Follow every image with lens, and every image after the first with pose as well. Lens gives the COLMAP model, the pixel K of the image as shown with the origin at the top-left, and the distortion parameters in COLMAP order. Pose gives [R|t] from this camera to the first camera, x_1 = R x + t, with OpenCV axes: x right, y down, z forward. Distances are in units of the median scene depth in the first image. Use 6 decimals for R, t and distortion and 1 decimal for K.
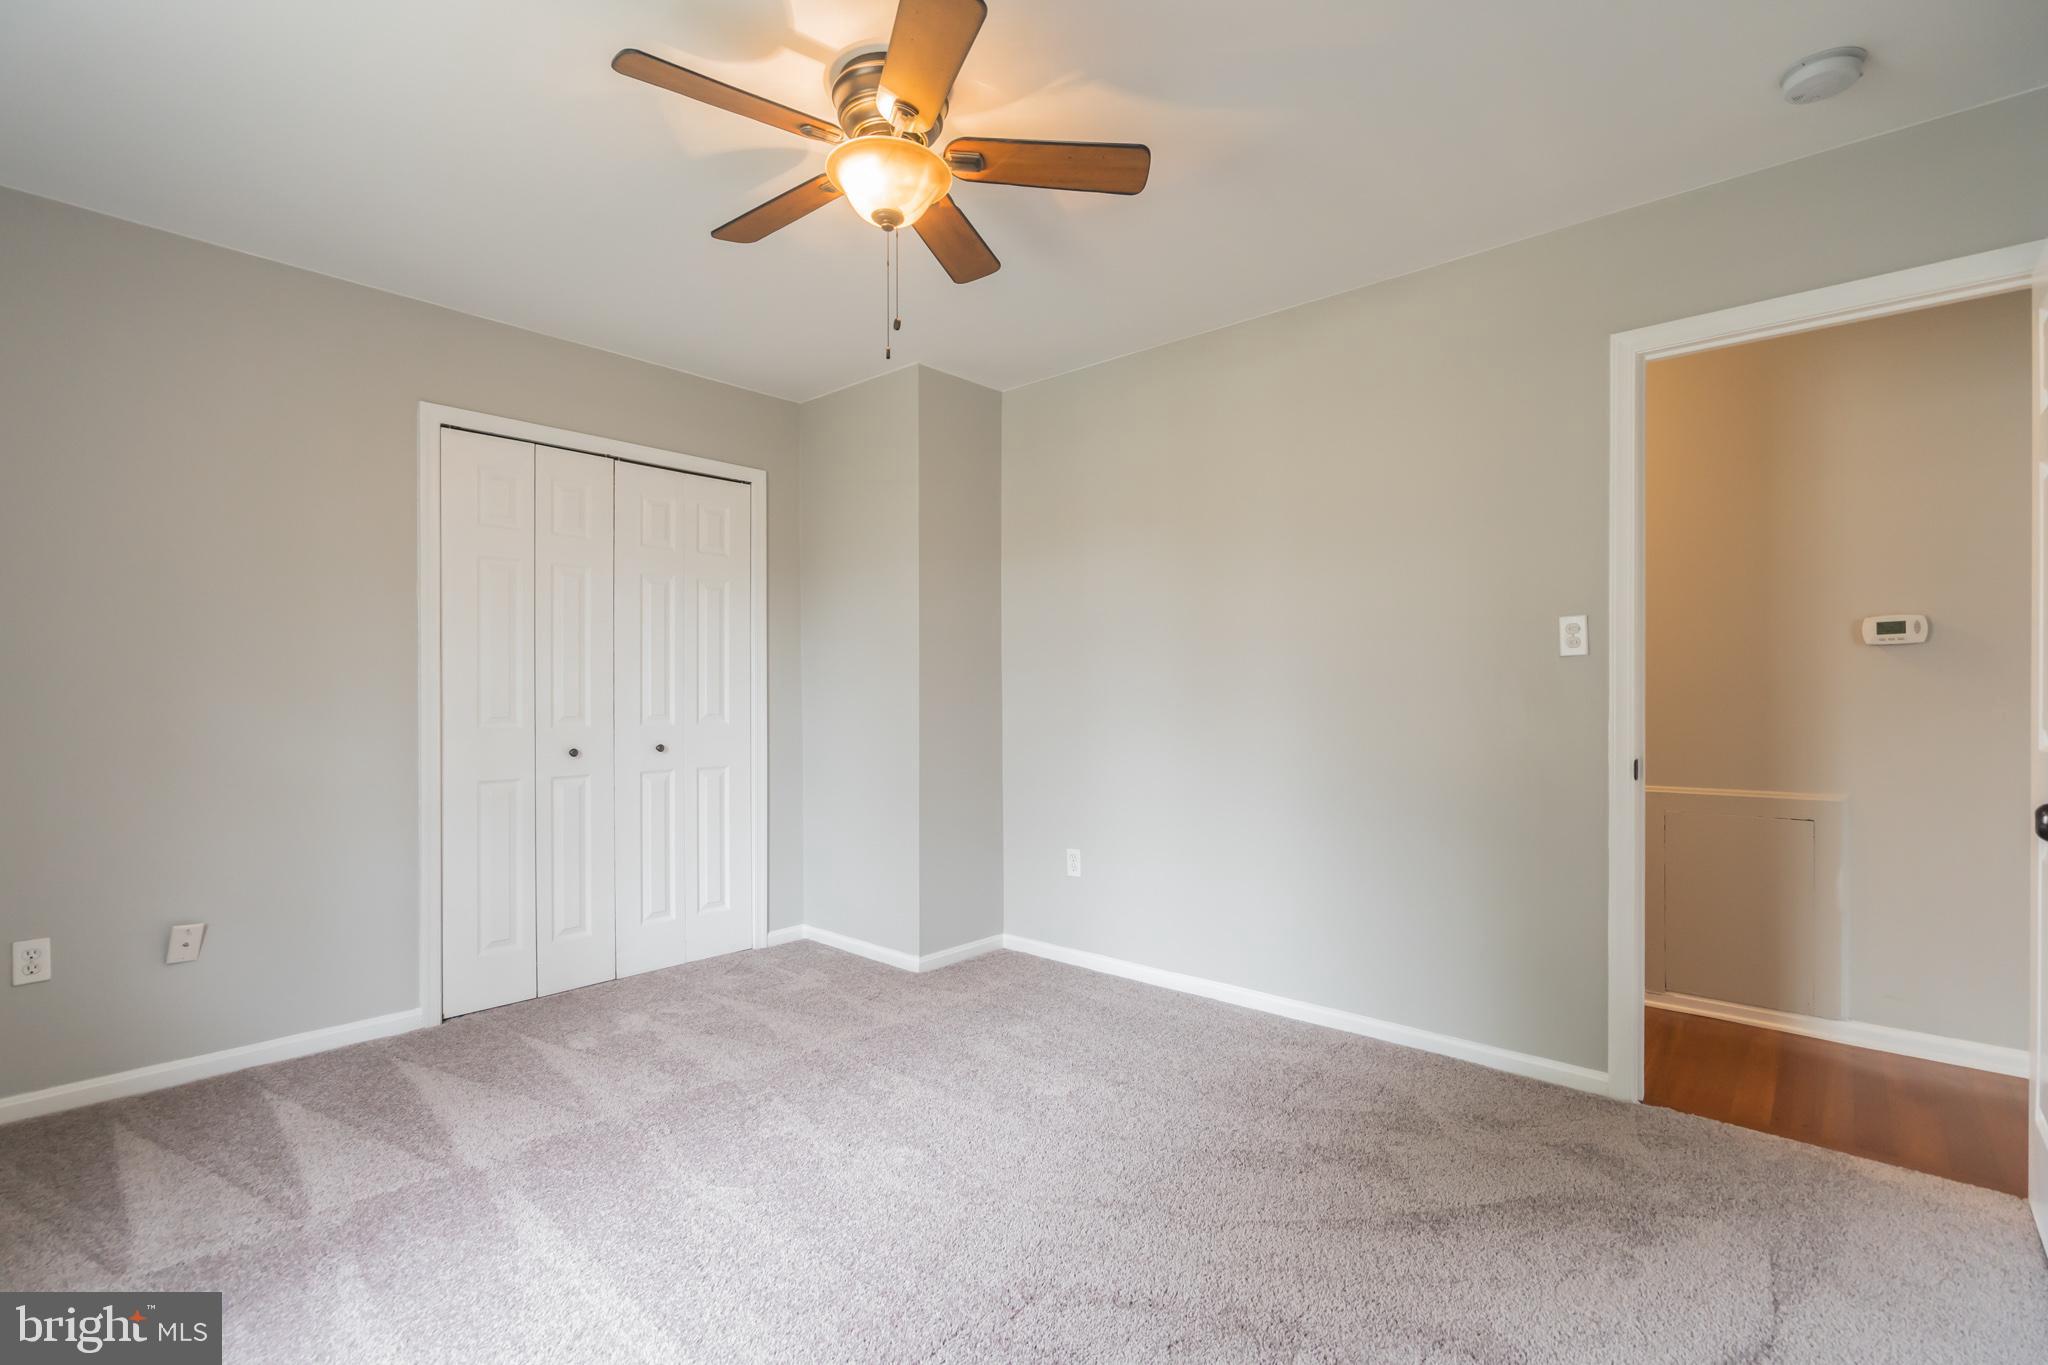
lens RADIAL K [[954.4, 0, 1013.5], [0, 954.4, 688.6], [0, 0, 1]] dist [-0.005144, -0.001186]
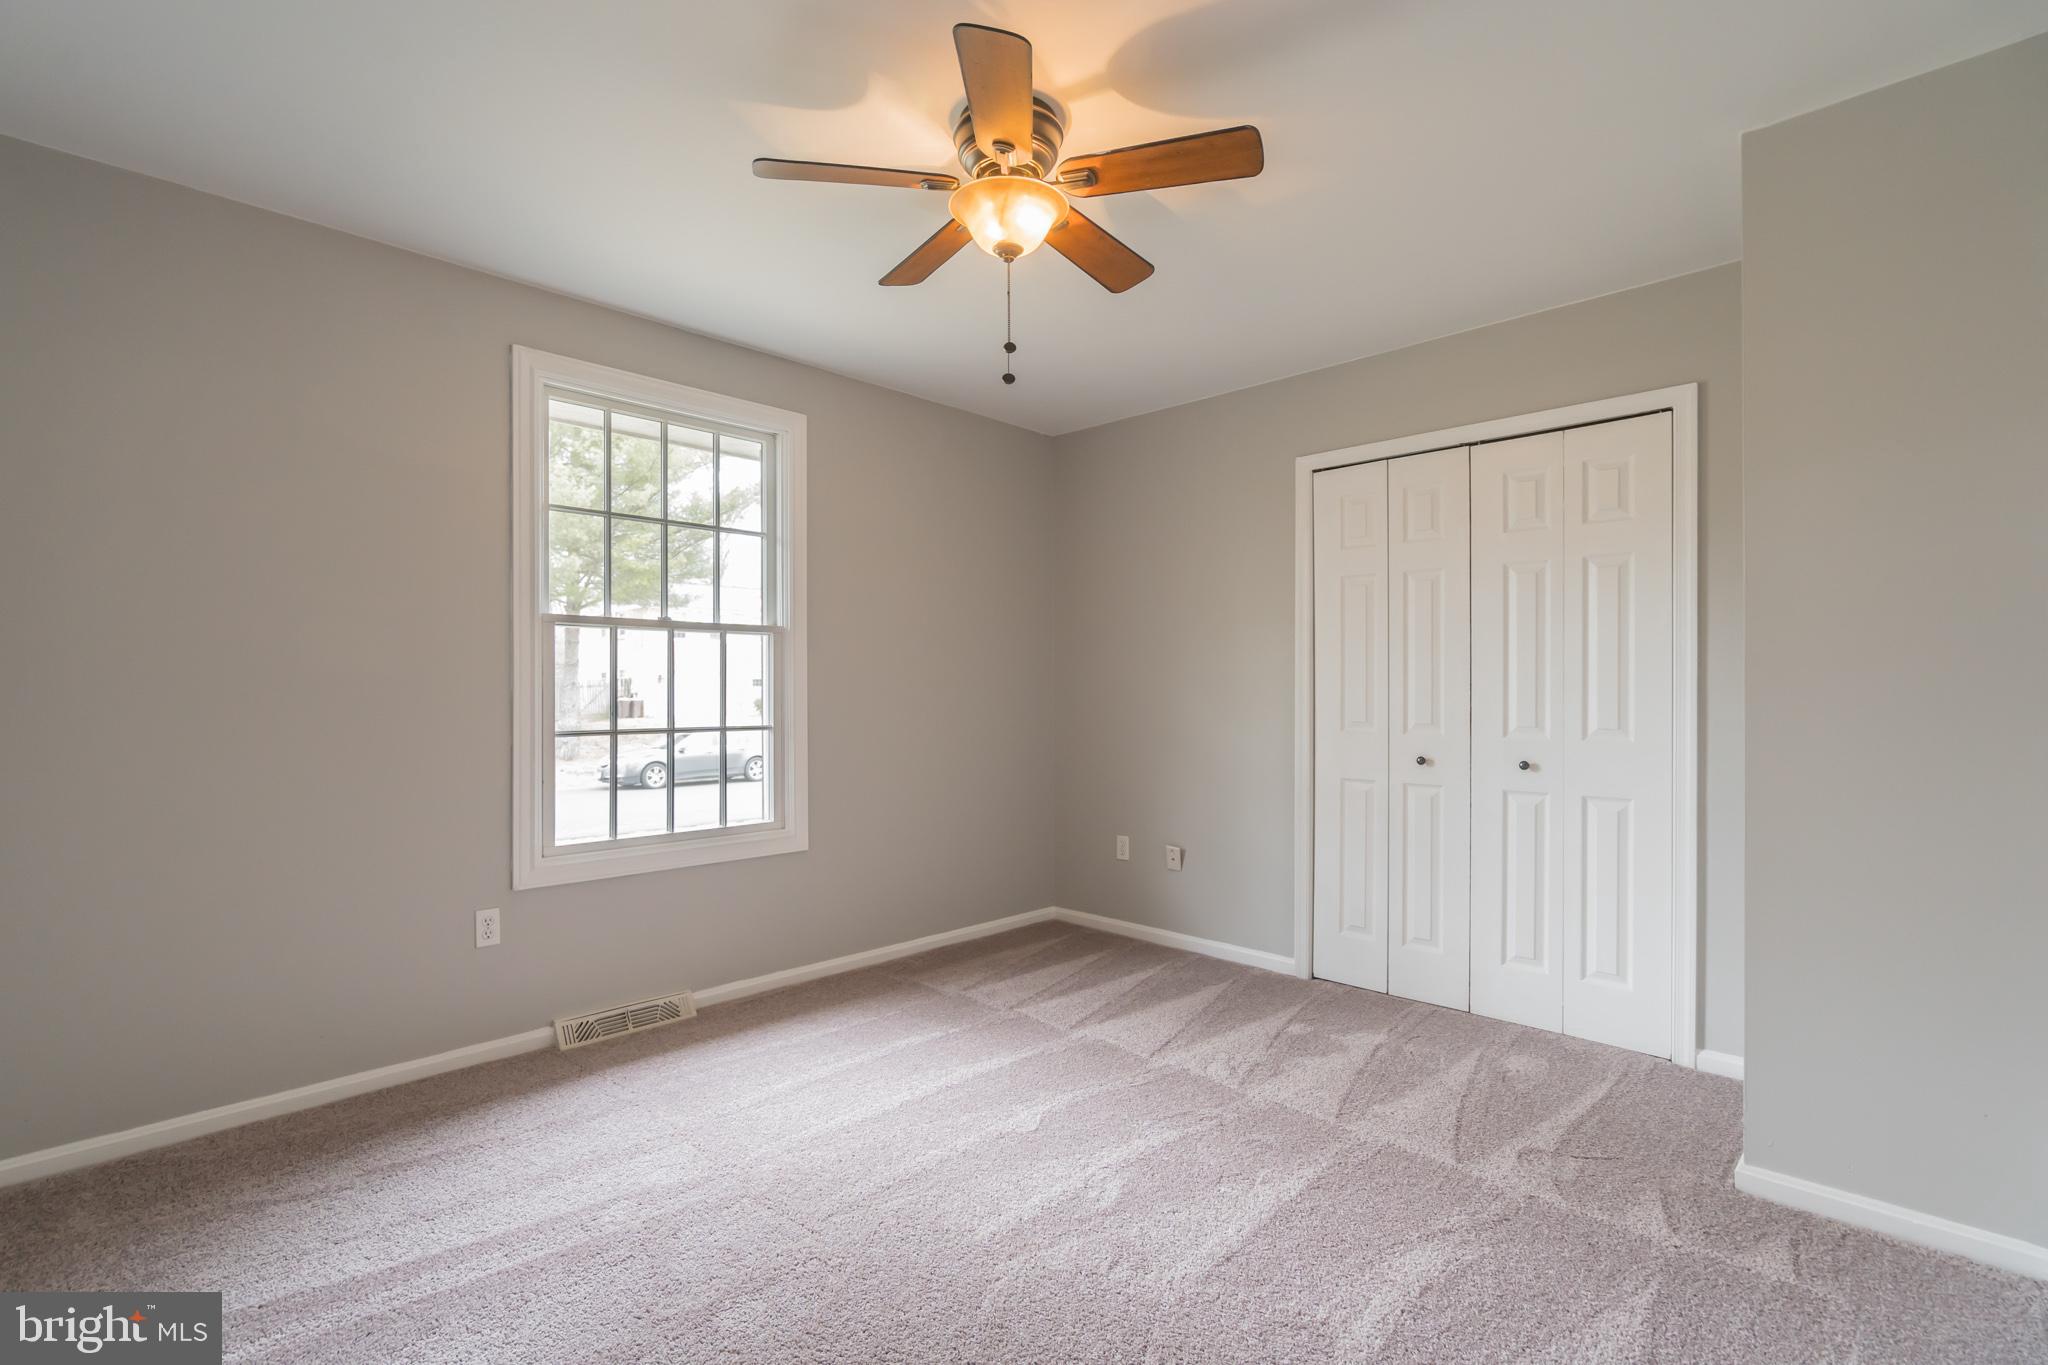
lens RADIAL K [[954.4, 0, 1010.8], [0, 954.4, 681.5], [0, 0, 1]] dist [-0.005144, -0.001186]
pose [[-0.070937, -0.011196, -0.997418, 0.612357], [0.001185, 0.999935, -0.011309, -0.003549], [0.997480, -0.001984, -0.070919, 0.723493]]
